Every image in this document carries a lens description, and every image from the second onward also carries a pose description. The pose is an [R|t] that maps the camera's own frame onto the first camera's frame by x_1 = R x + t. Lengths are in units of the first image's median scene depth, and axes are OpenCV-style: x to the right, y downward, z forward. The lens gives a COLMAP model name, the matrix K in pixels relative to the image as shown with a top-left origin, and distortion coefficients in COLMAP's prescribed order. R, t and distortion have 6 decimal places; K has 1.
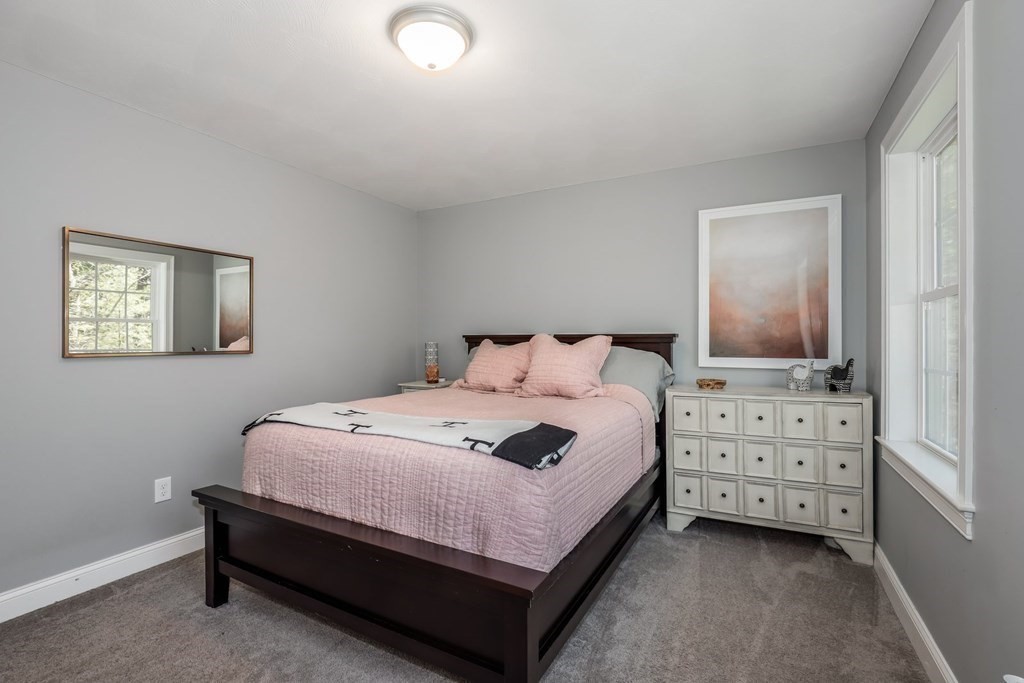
lens RADIAL K [[474.2, 0, 514.7], [0, 474.2, 336.9], [0, 0, 1]] dist [-0.027999, -0.000314]
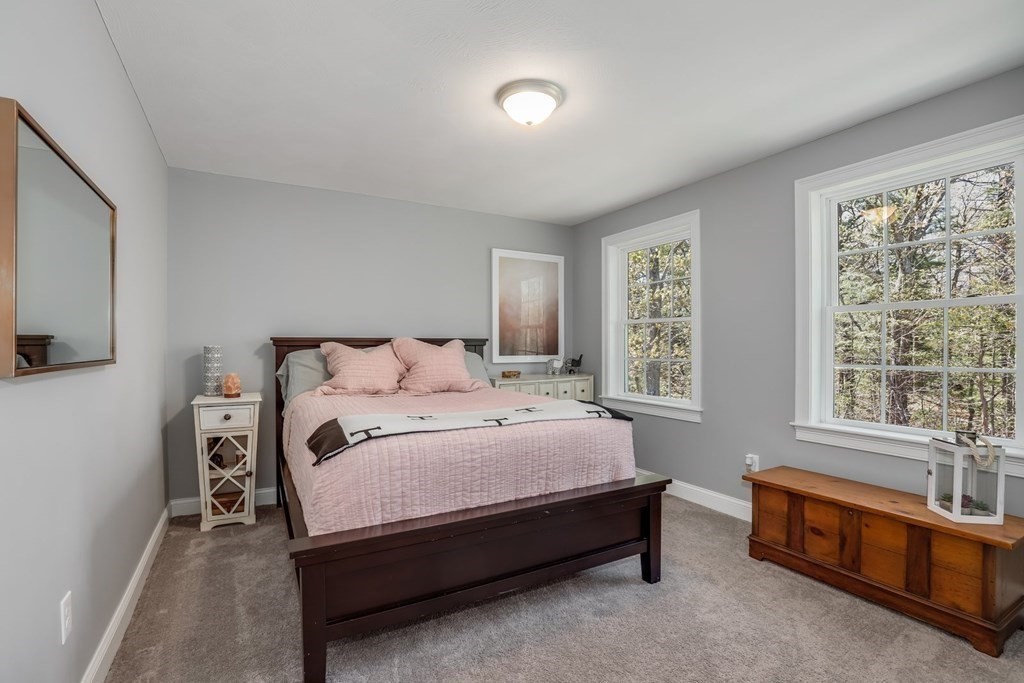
lens RADIAL K [[474.2, 0, 520.7], [0, 474.2, 346.9], [0, 0, 1]] dist [-0.027999, -0.000314]
pose [[0.524823, -0.004479, 0.851200, -0.817038], [-0.007346, 0.999925, 0.009791, 0.002585], [-0.851180, -0.011392, 0.524751, 0.236526]]
